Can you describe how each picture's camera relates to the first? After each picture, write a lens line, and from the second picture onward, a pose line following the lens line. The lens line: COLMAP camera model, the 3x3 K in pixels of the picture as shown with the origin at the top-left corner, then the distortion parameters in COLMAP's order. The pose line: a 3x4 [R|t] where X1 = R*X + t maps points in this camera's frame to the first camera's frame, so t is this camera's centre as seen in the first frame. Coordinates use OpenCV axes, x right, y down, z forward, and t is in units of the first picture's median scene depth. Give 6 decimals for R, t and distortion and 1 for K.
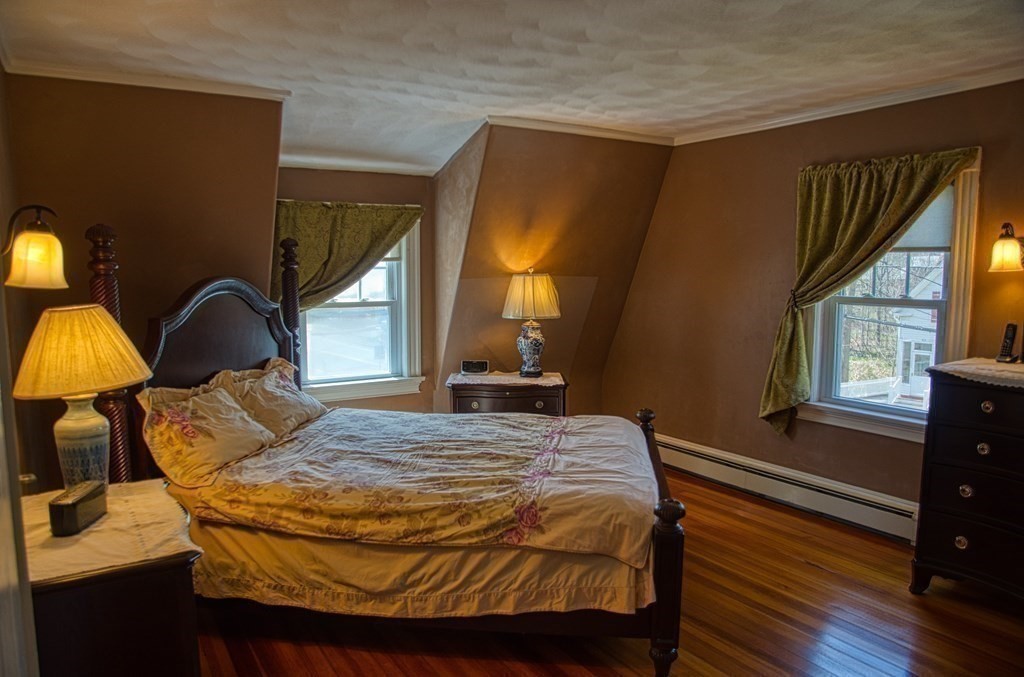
lens RADIAL K [[723.8, 0, 512.0], [0, 723.8, 338.5], [0, 0, 1]] dist [-0.104816, 0.055109]
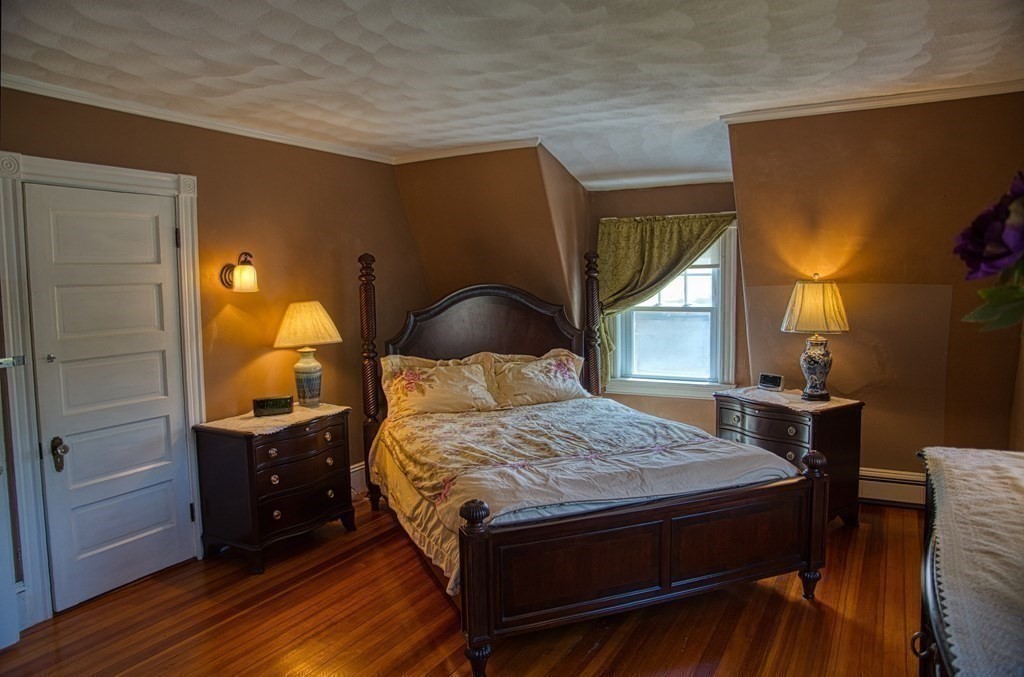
lens RADIAL K [[723.8, 0, 512.0], [0, 723.8, 338.5], [0, 0, 1]] dist [-0.104816, 0.055109]
pose [[0.460902, 0.068903, -0.884772, 0.918206], [-0.069960, 0.996700, 0.041176, -0.045799], [0.884689, 0.042921, 0.464201, 0.433603]]
